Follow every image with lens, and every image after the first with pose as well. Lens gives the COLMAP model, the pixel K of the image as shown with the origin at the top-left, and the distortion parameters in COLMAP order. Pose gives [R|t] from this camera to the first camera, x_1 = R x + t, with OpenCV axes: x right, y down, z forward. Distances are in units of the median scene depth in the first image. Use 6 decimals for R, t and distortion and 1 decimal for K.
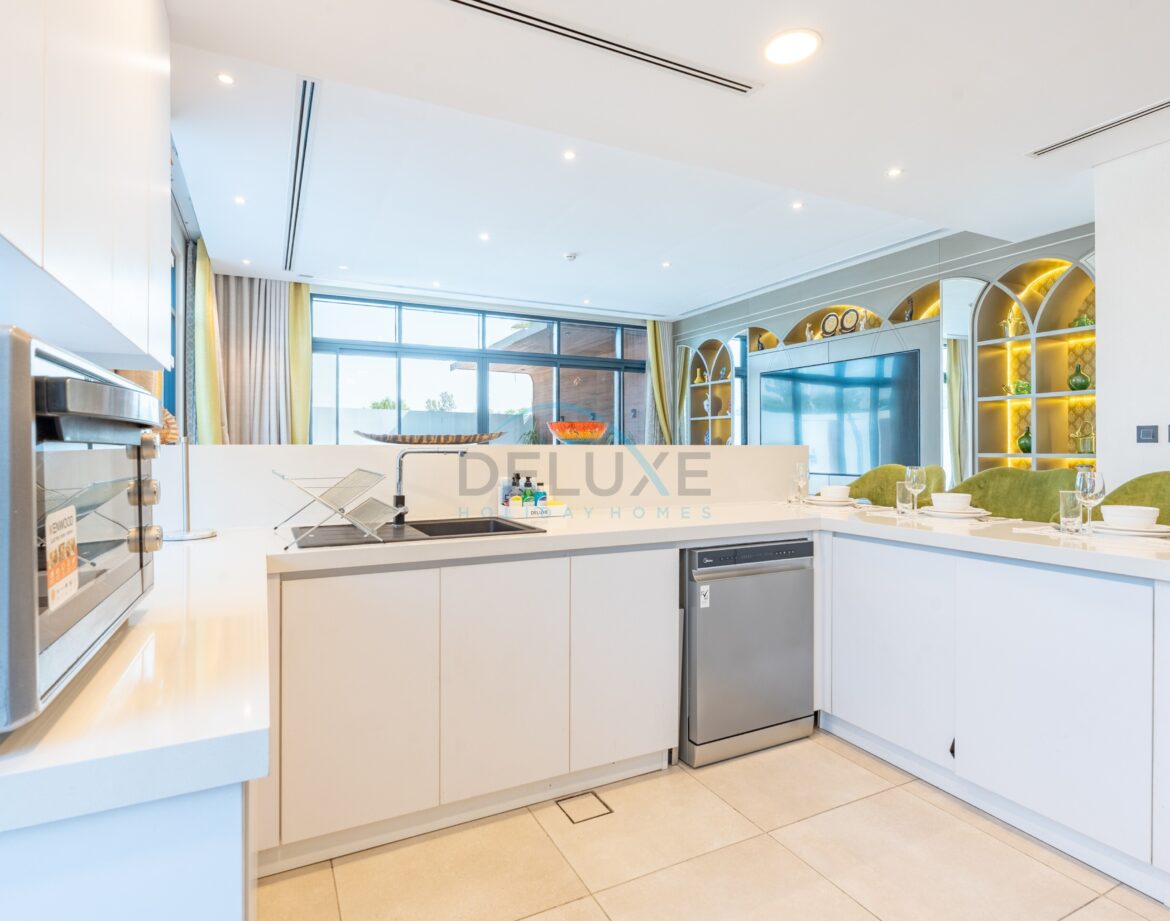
lens RADIAL K [[611.8, 0, 587.8], [0, 611.8, 453.9], [0, 0, 1]] dist [0.002284, 0.001925]
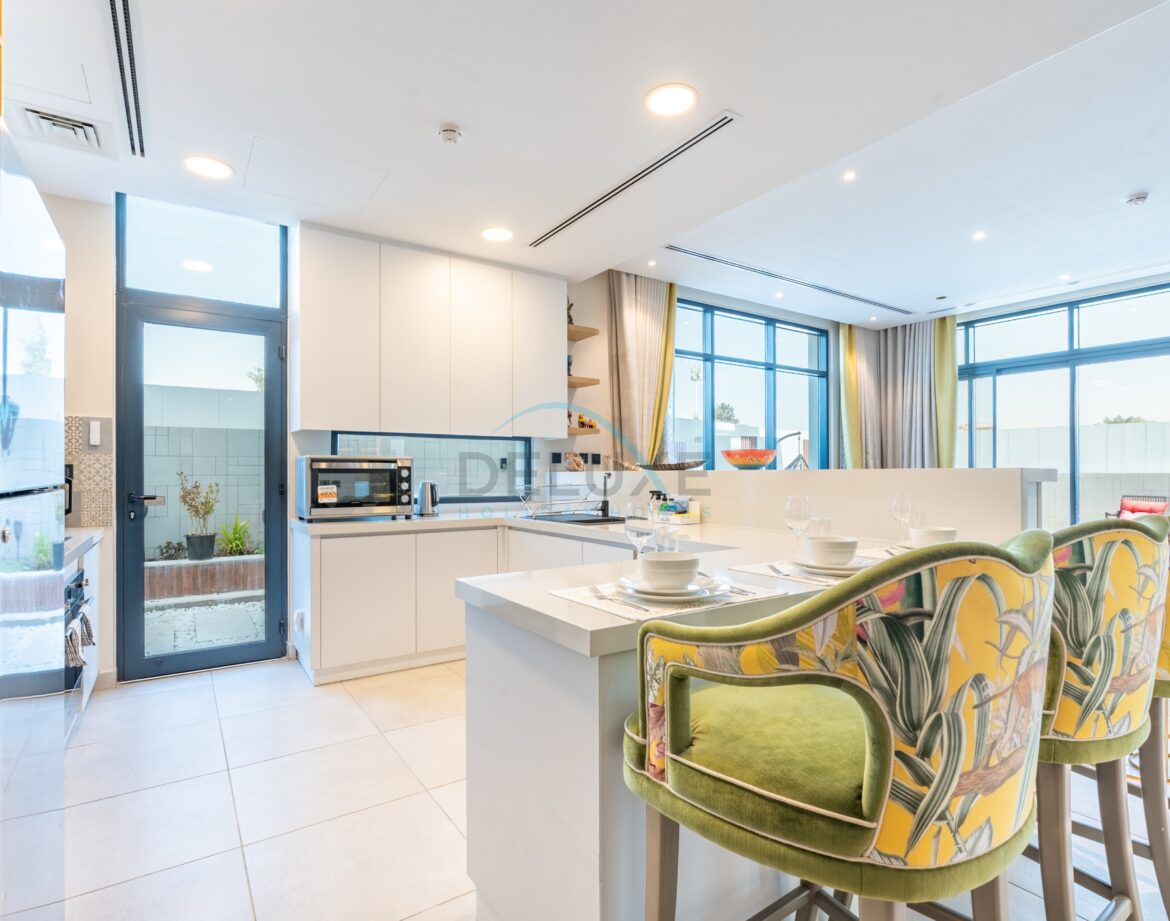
lens RADIAL K [[611.8, 0, 610.0], [0, 611.8, 468.4], [0, 0, 1]] dist [0.002284, 0.001925]
pose [[0.139820, 0.001291, -0.990176, 0.474789], [-0.013298, 0.999911, -0.000574, -0.006726], [0.990088, 0.013247, 0.139824, 0.260016]]
